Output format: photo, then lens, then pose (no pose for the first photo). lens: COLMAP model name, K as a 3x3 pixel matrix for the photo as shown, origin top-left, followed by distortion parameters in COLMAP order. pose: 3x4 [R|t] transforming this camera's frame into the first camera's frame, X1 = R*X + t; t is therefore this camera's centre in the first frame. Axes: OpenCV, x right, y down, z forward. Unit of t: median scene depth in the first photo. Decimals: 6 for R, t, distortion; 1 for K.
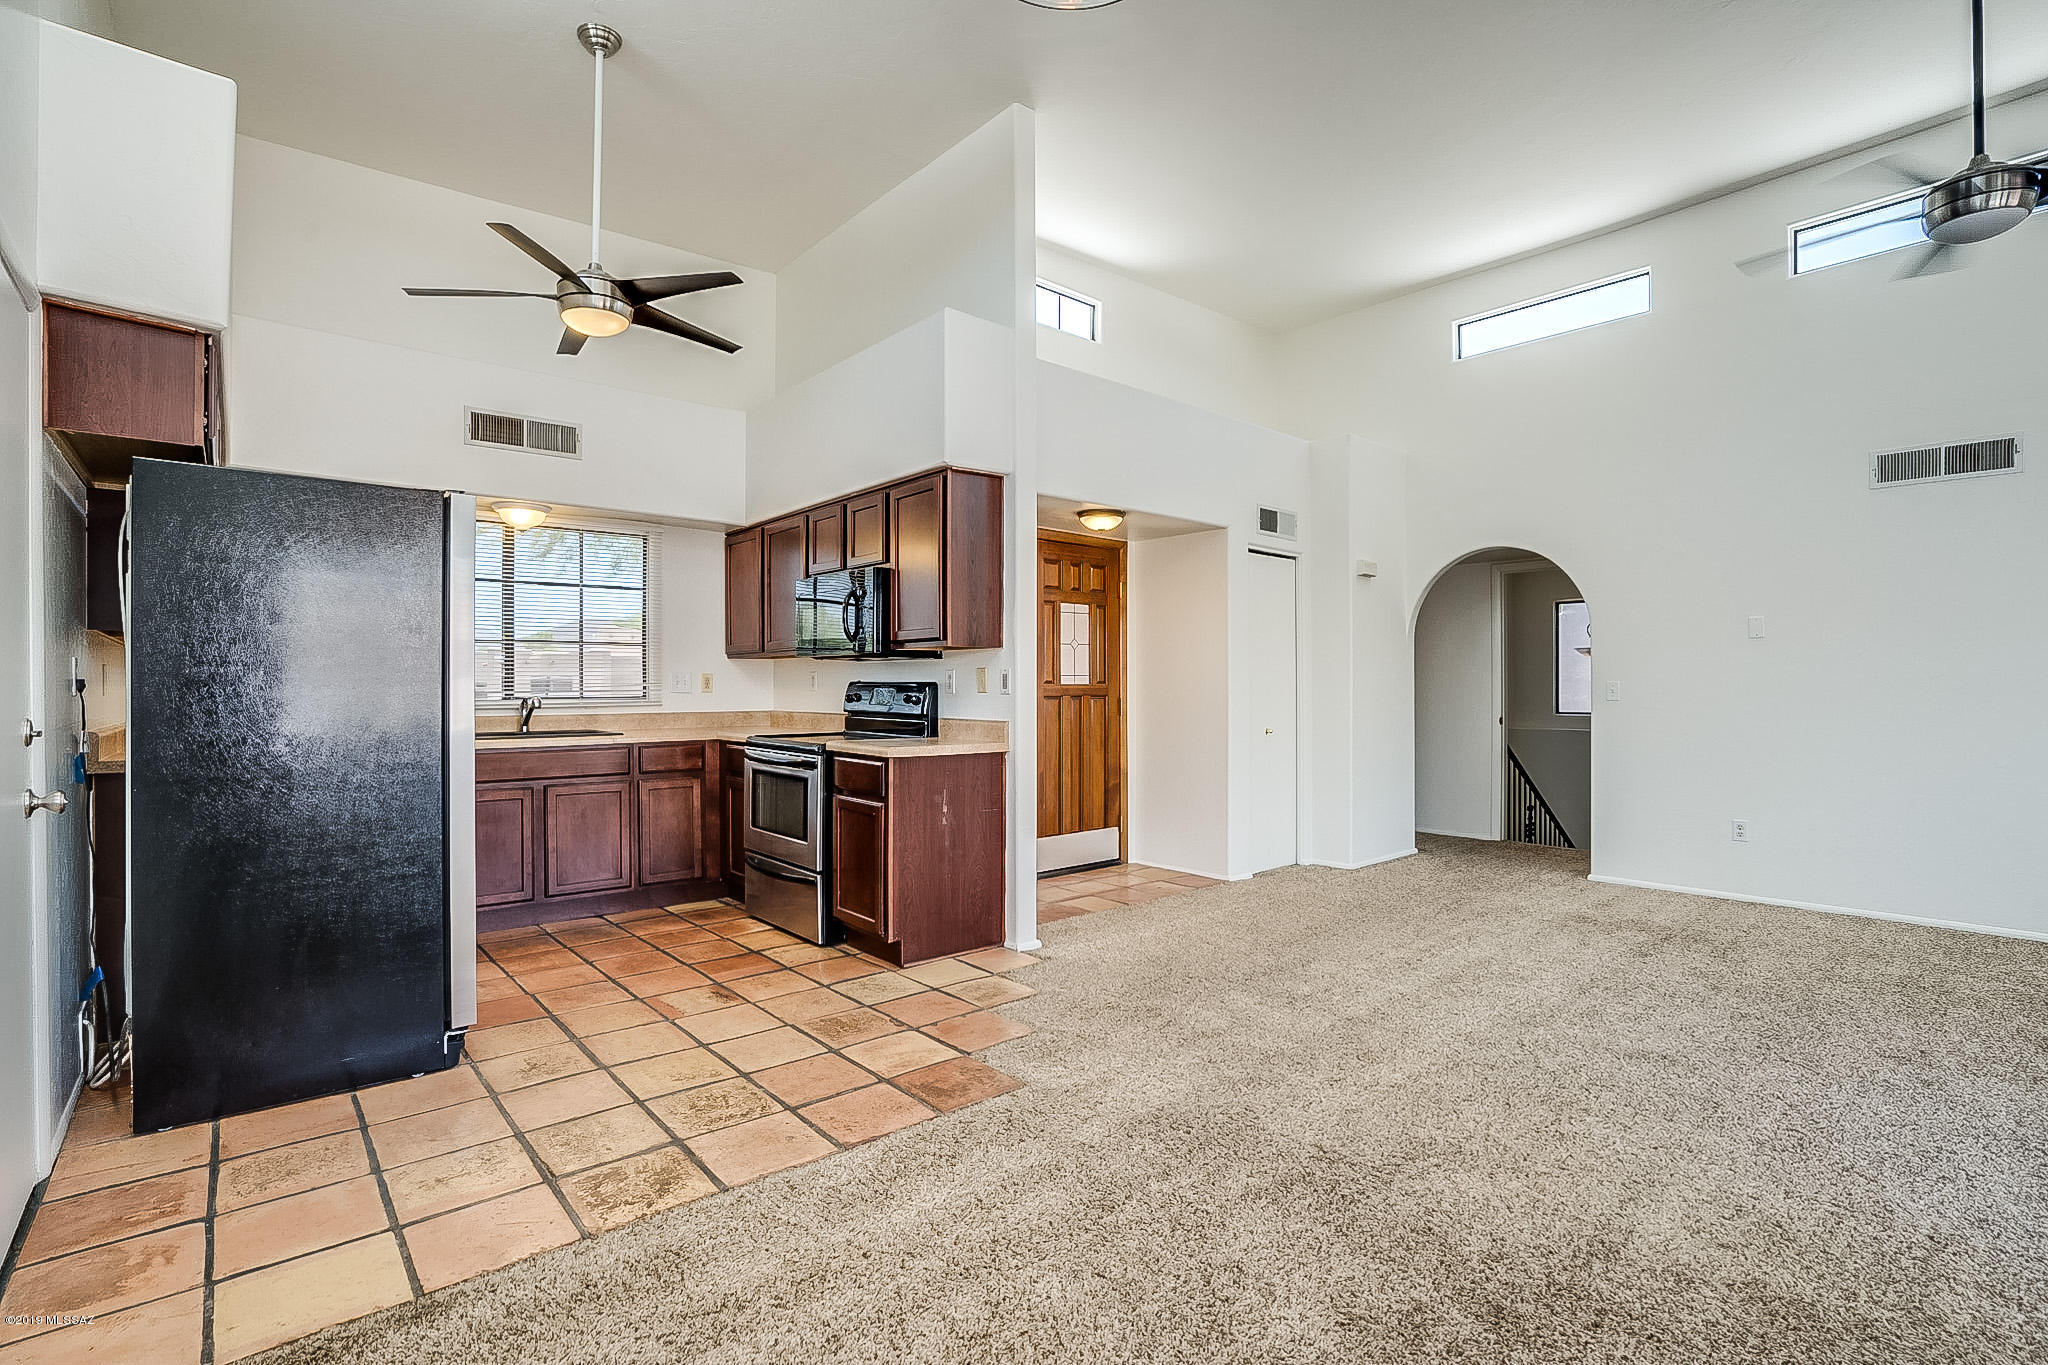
lens RADIAL K [[953.1, 0, 1024.0], [0, 953.1, 682.5], [0, 0, 1]] dist [-0.056375, 0.010318]
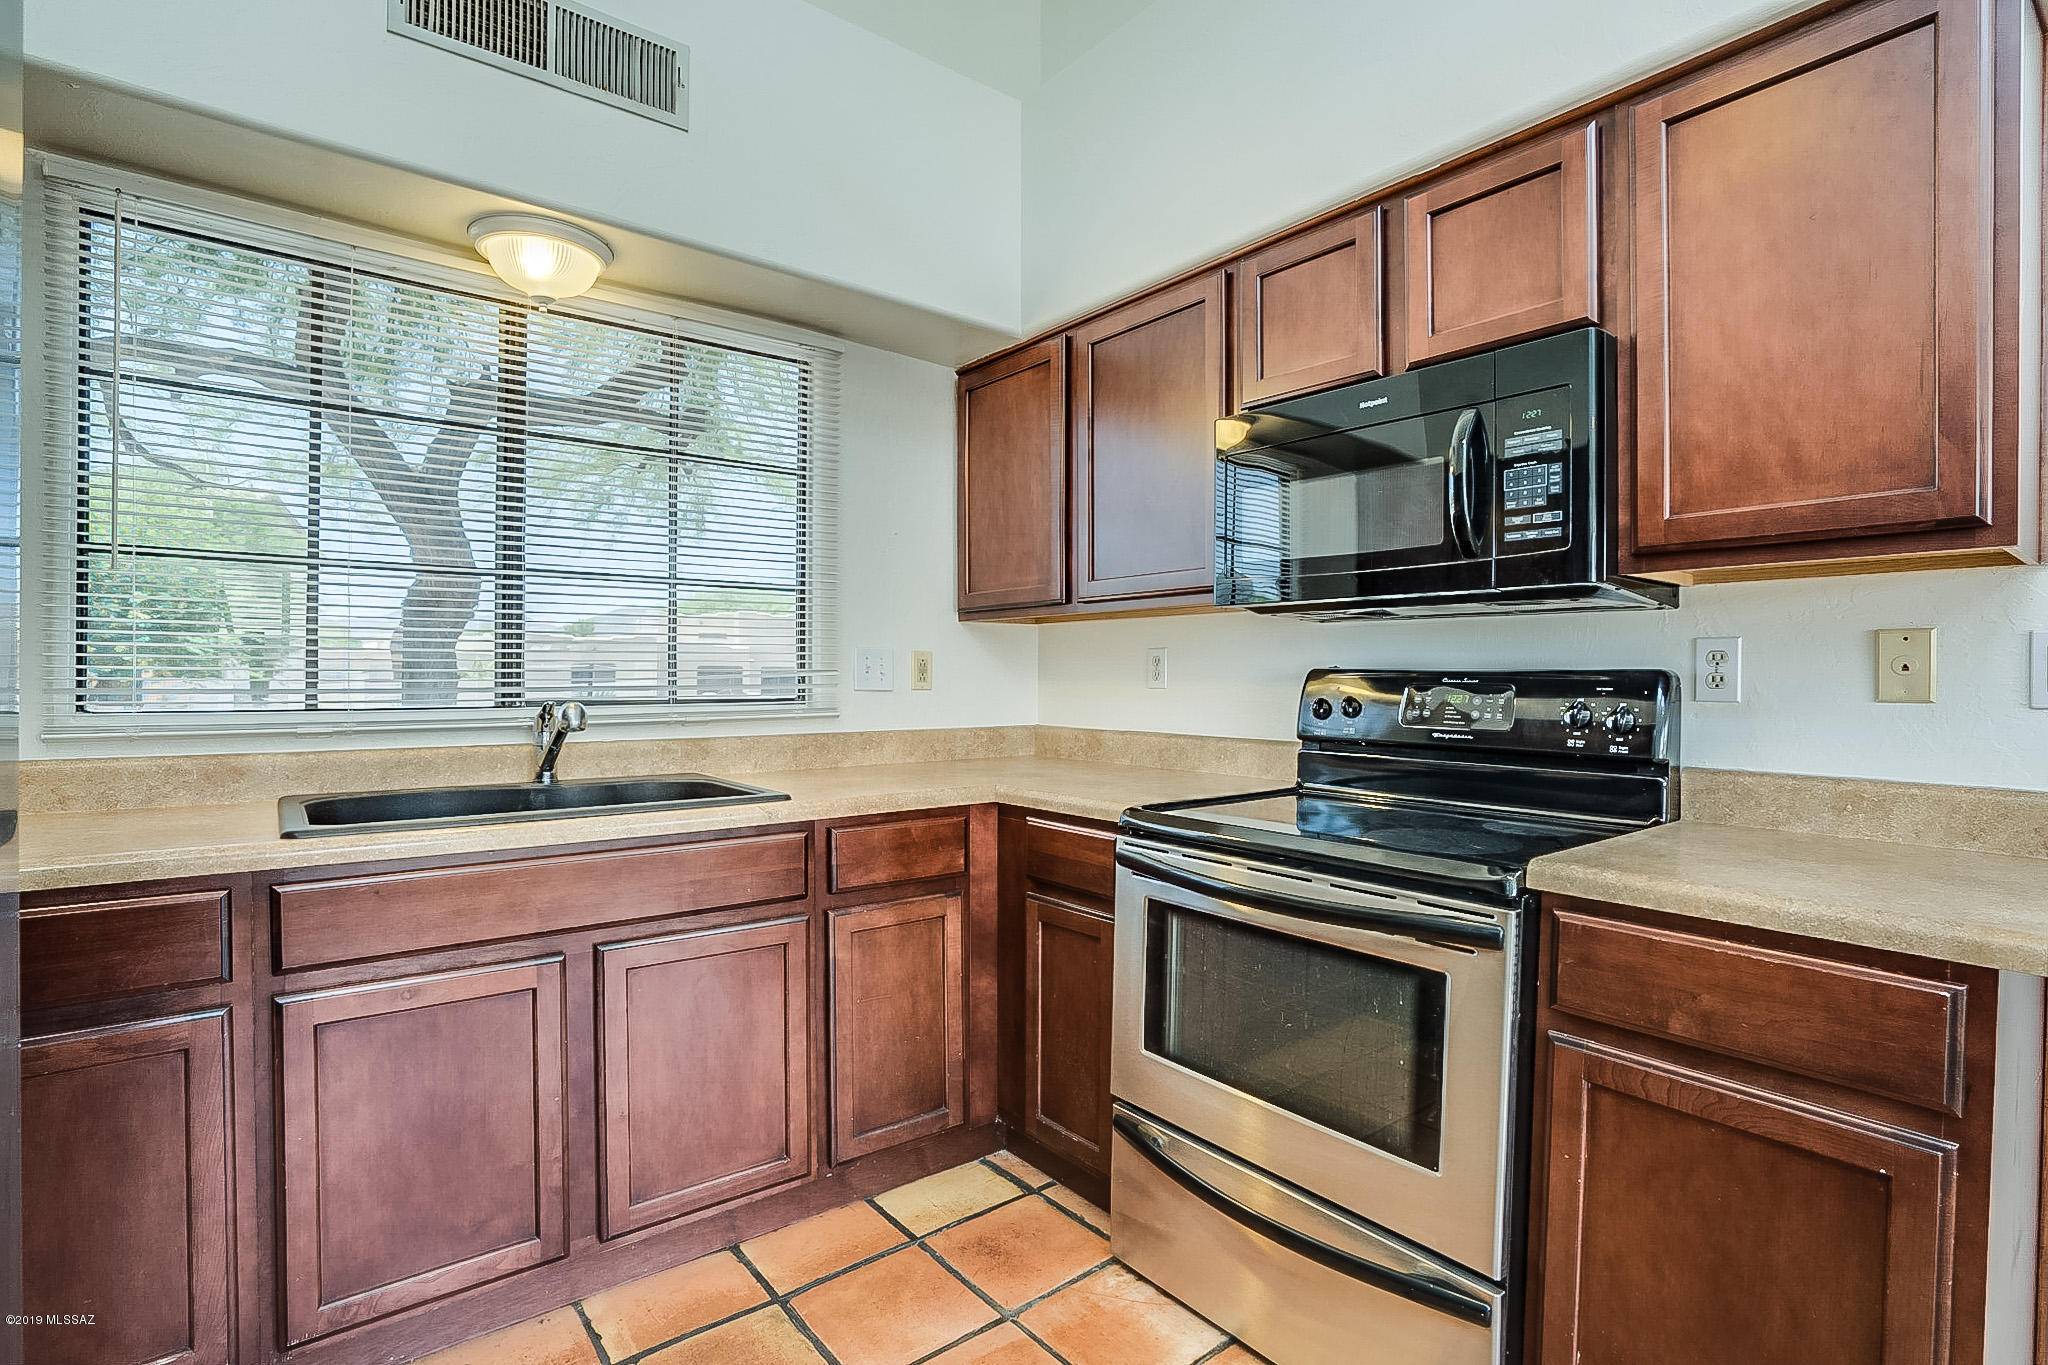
lens RADIAL K [[1007.2, 0, 1071.1], [0, 1007.2, 684.8], [0, 0, 1]] dist [-0.067170, 0.027191]
pose [[0.999757, 0.005769, -0.021276, -0.288508], [-0.005535, 0.999923, 0.011071, 0.002144], [0.021338, -0.010951, 0.999712, 0.563220]]
